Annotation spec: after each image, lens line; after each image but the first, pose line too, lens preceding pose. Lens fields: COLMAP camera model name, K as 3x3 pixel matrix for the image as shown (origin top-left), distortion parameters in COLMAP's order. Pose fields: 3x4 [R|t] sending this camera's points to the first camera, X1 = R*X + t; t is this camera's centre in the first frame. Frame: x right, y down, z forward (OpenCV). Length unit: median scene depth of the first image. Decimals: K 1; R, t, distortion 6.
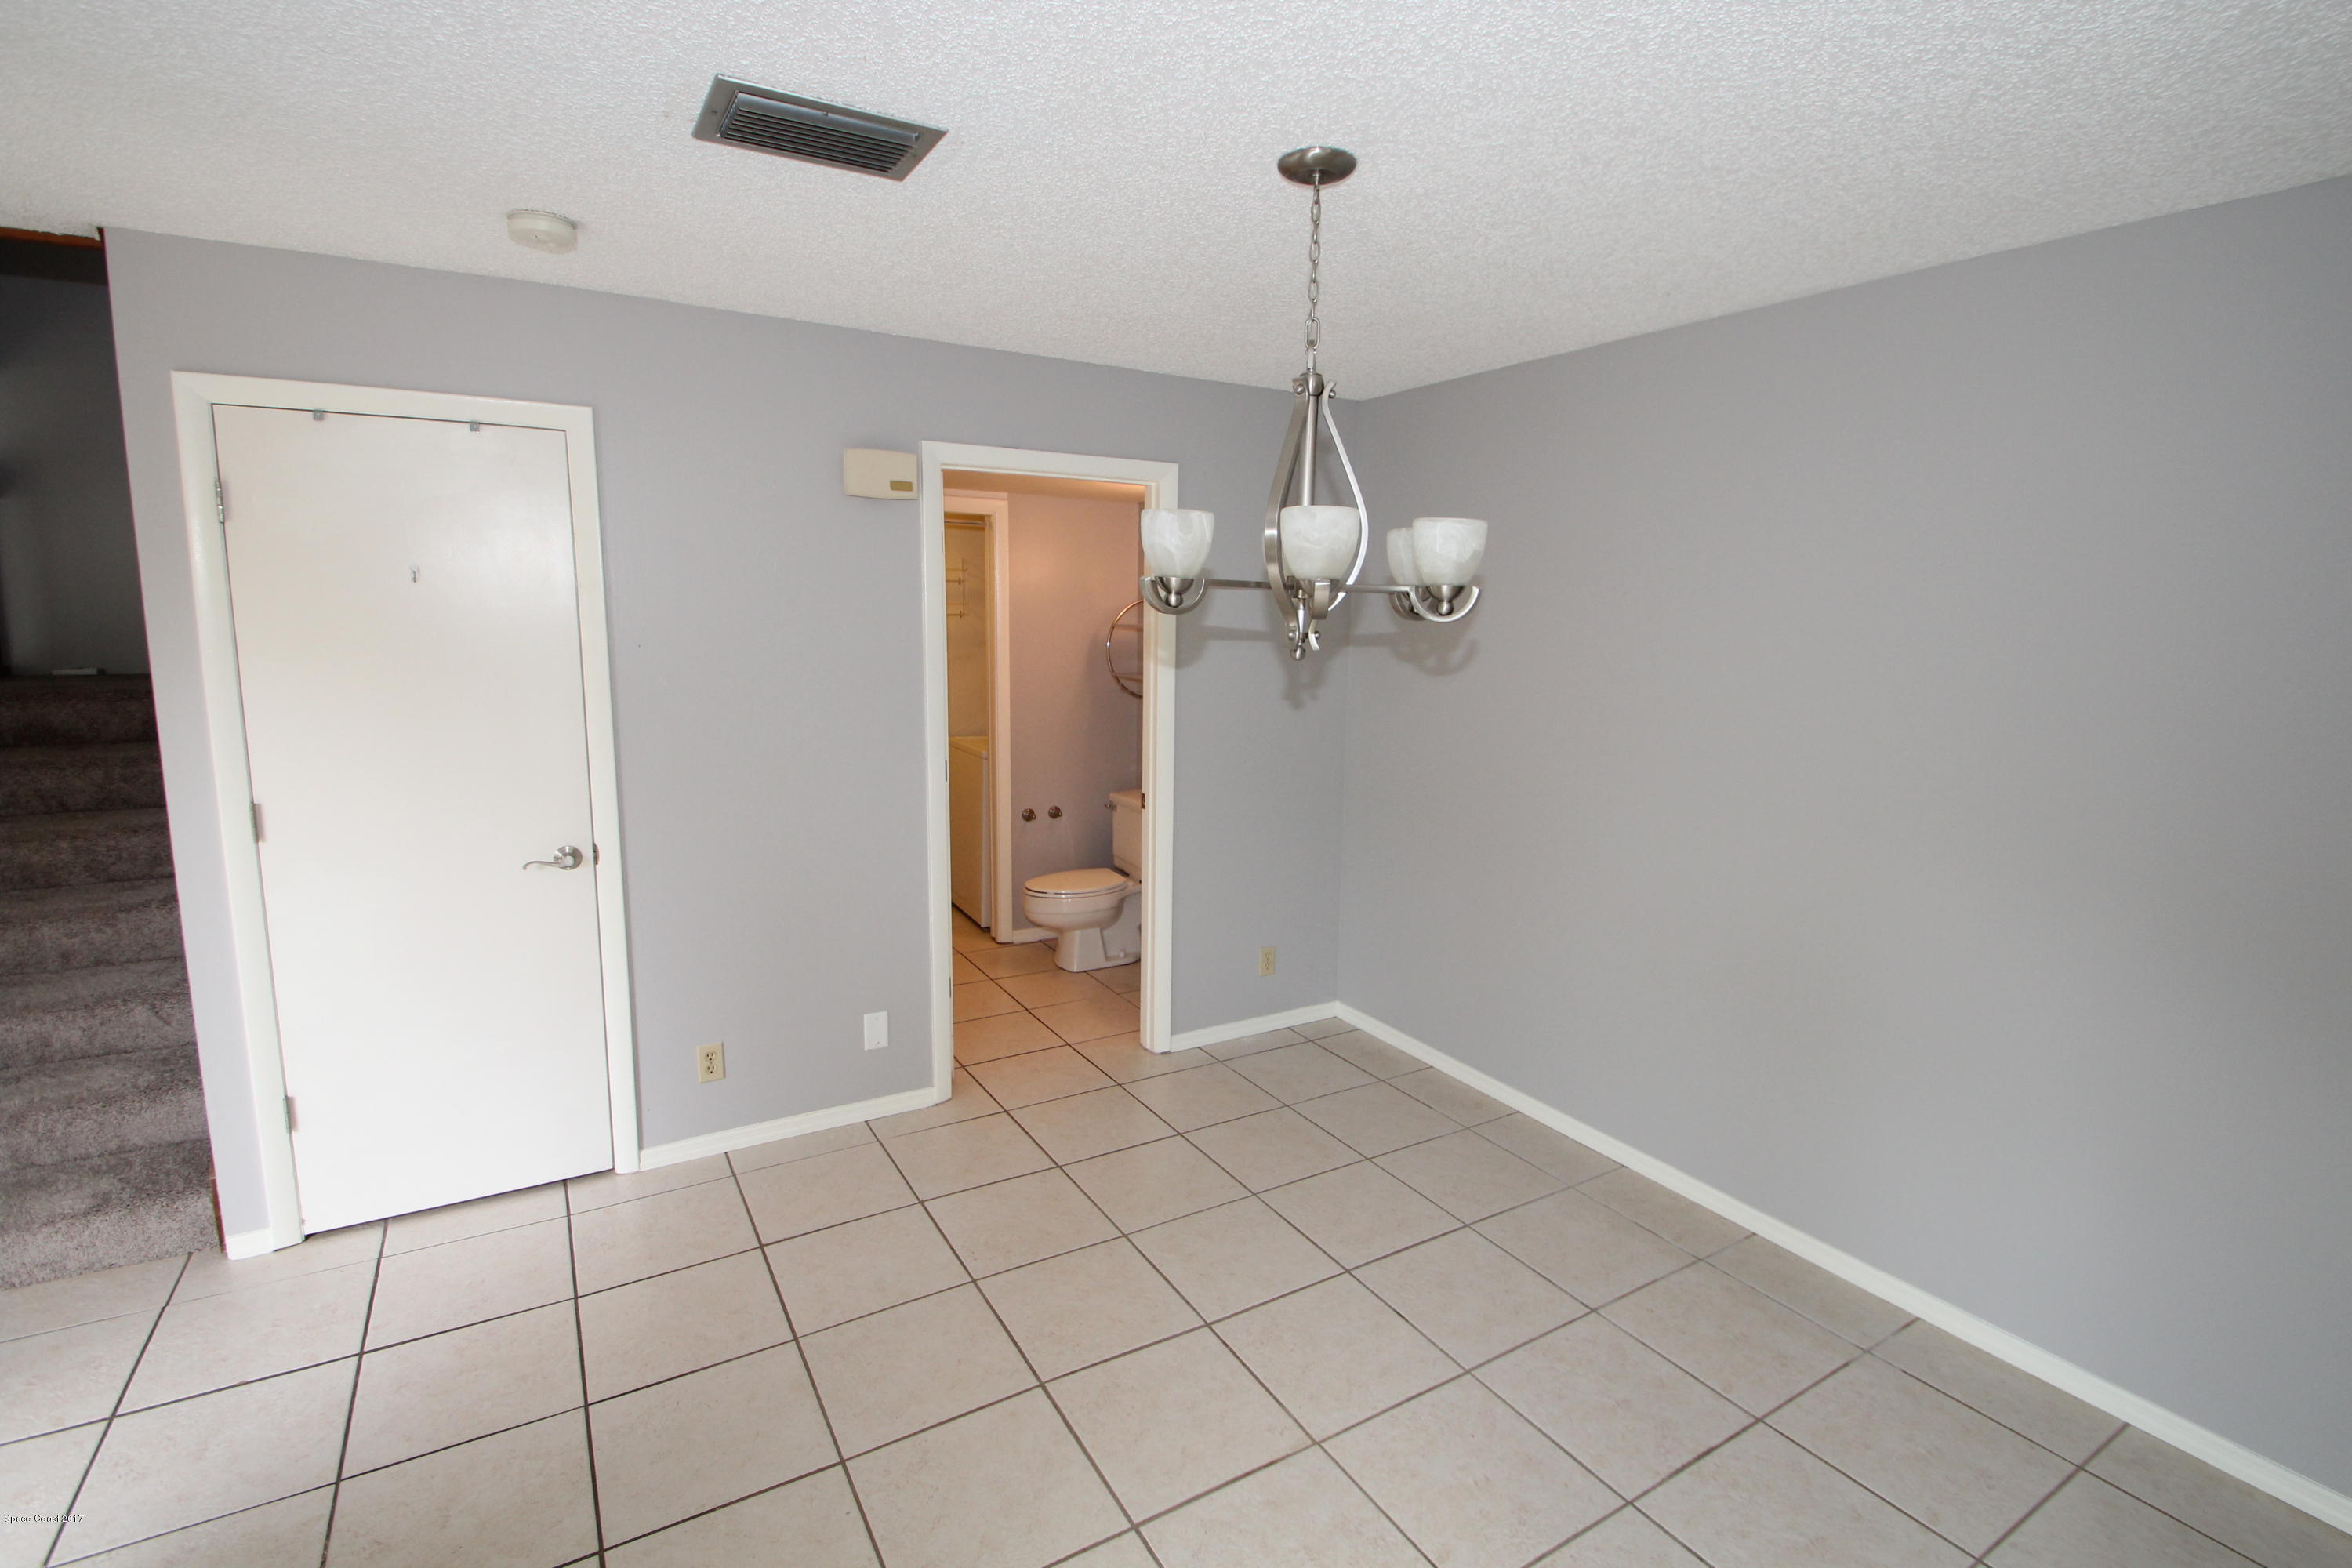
lens RADIAL K [[1099.8, 0, 1177.9], [0, 1099.8, 780.6], [0, 0, 1]] dist [-0.011512, -0.003774]
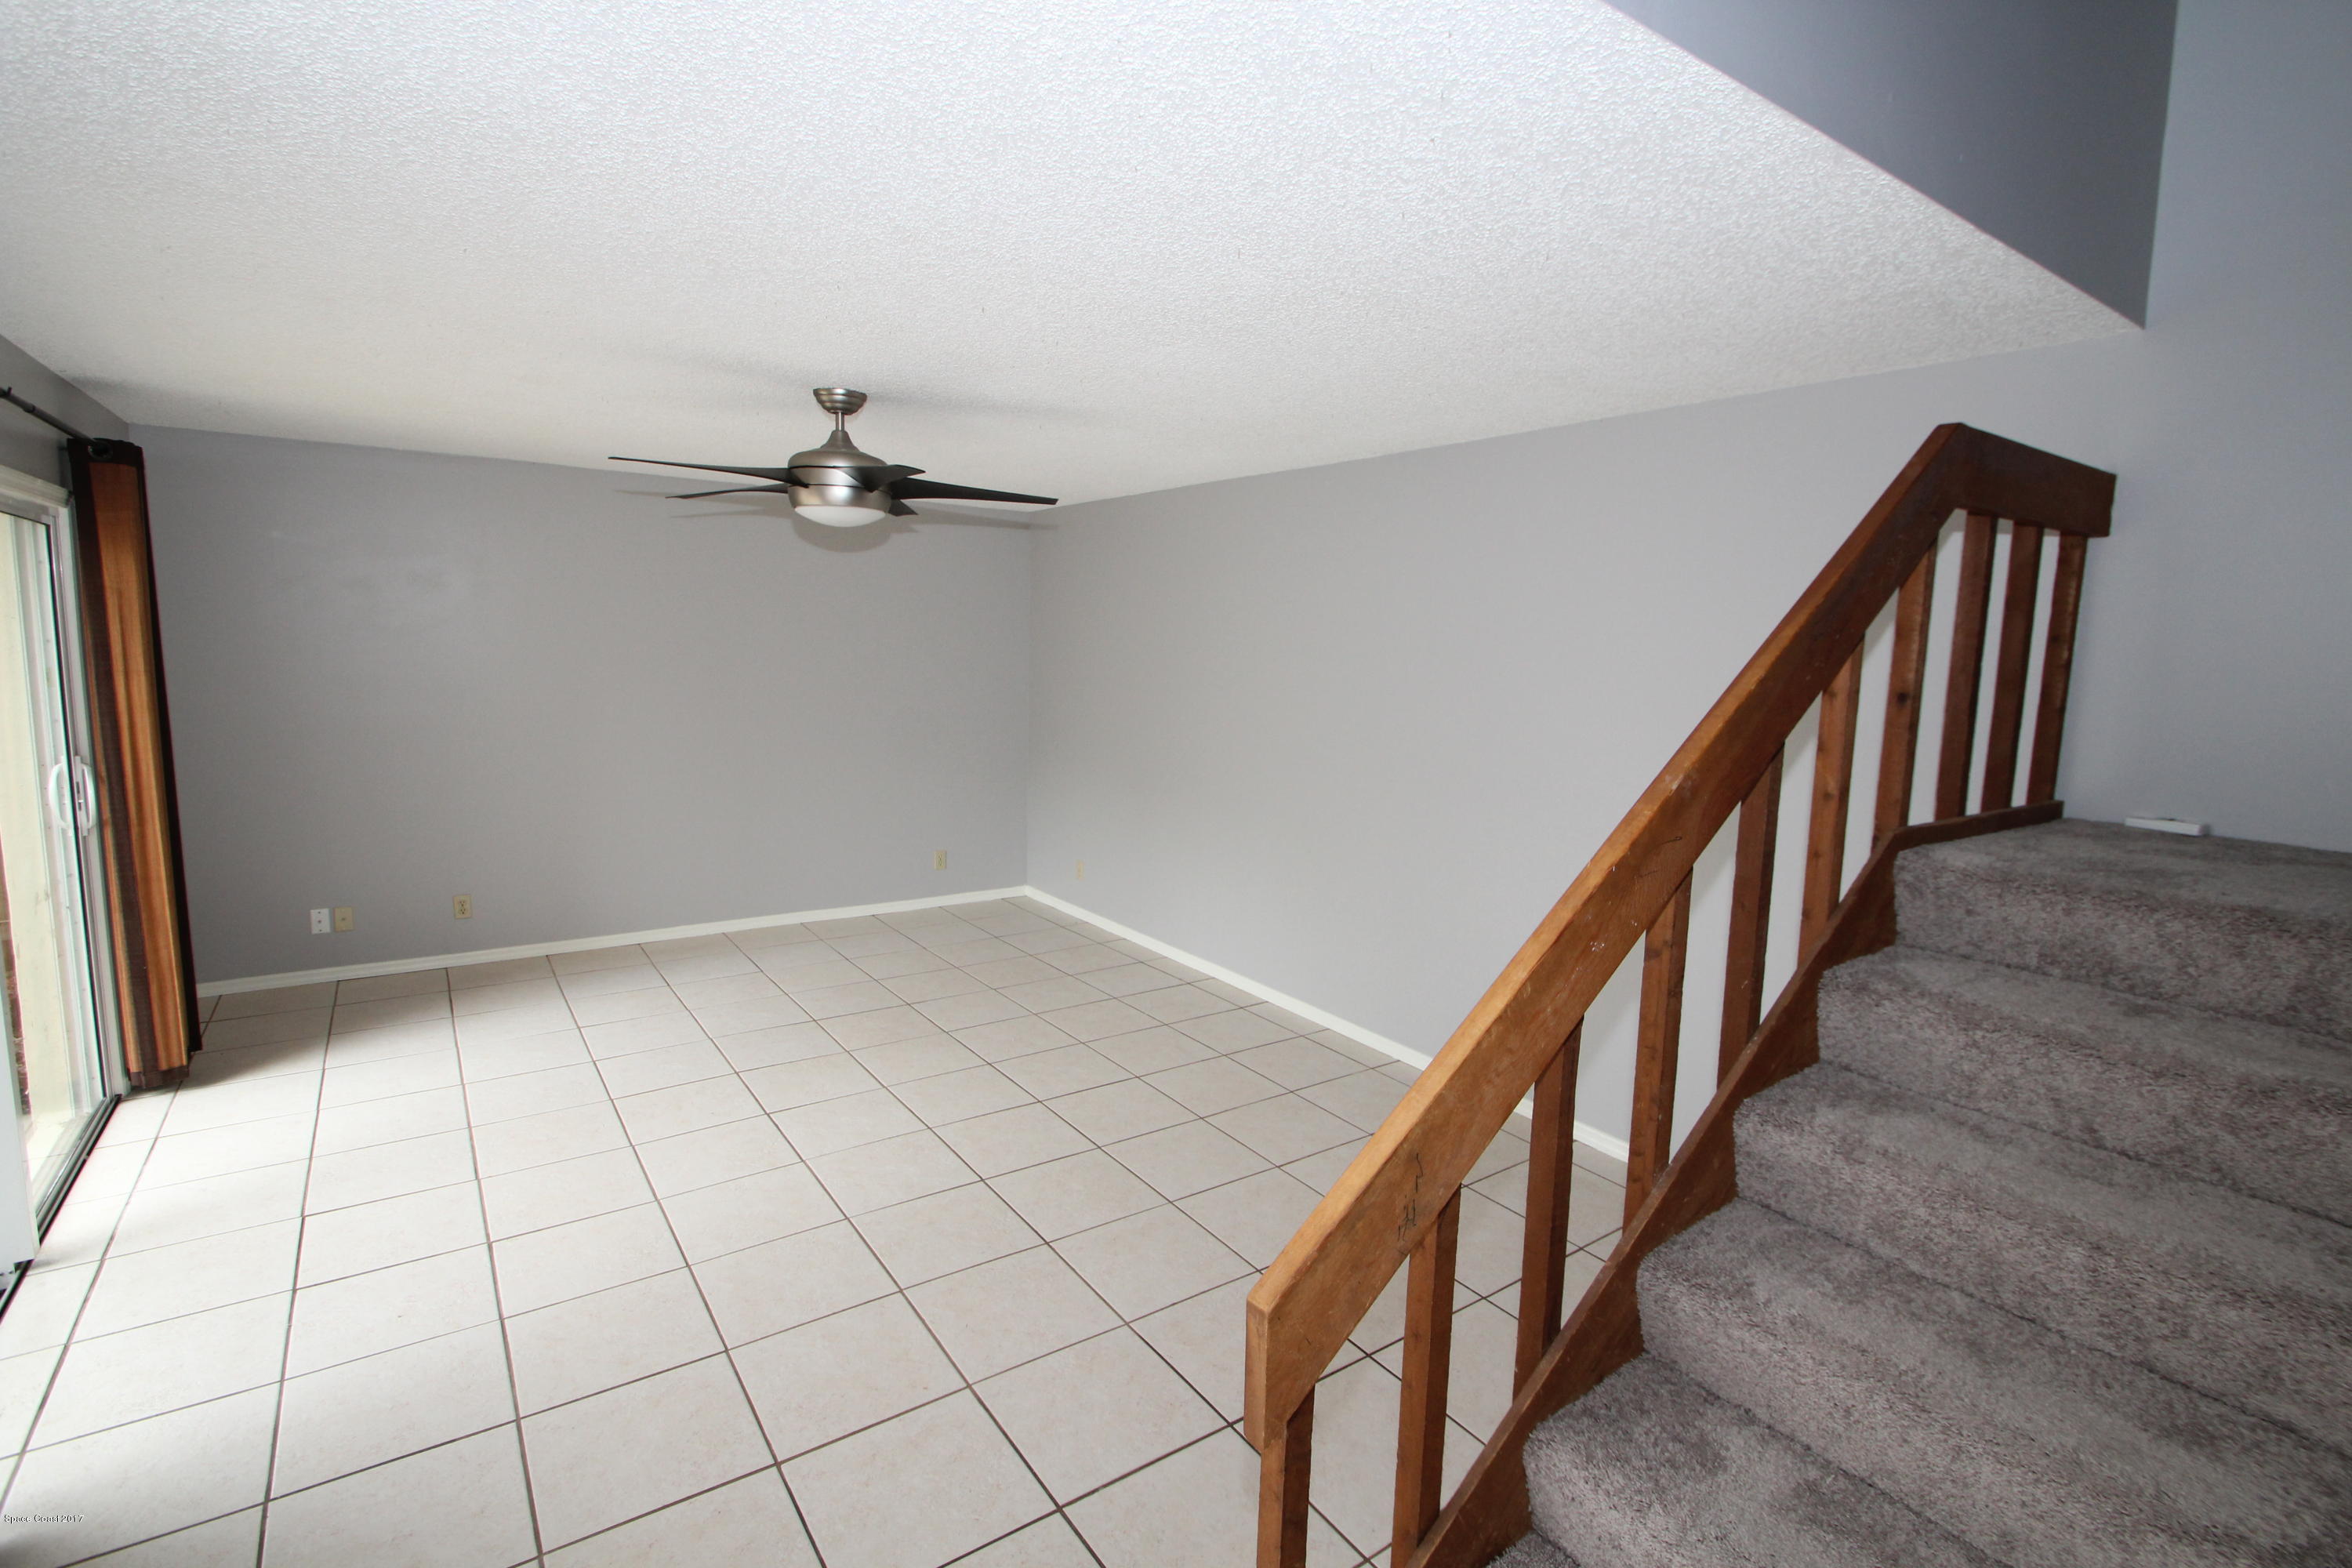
lens RADIAL K [[1099.8, 0, 1179.2], [0, 1099.8, 784.1], [0, 0, 1]] dist [-0.011512, -0.003774]
pose [[0.068926, 0.115460, -0.990918, -0.589433], [-0.175975, 0.979112, 0.101844, -0.109158], [0.981979, 0.167357, 0.087804, 0.524466]]
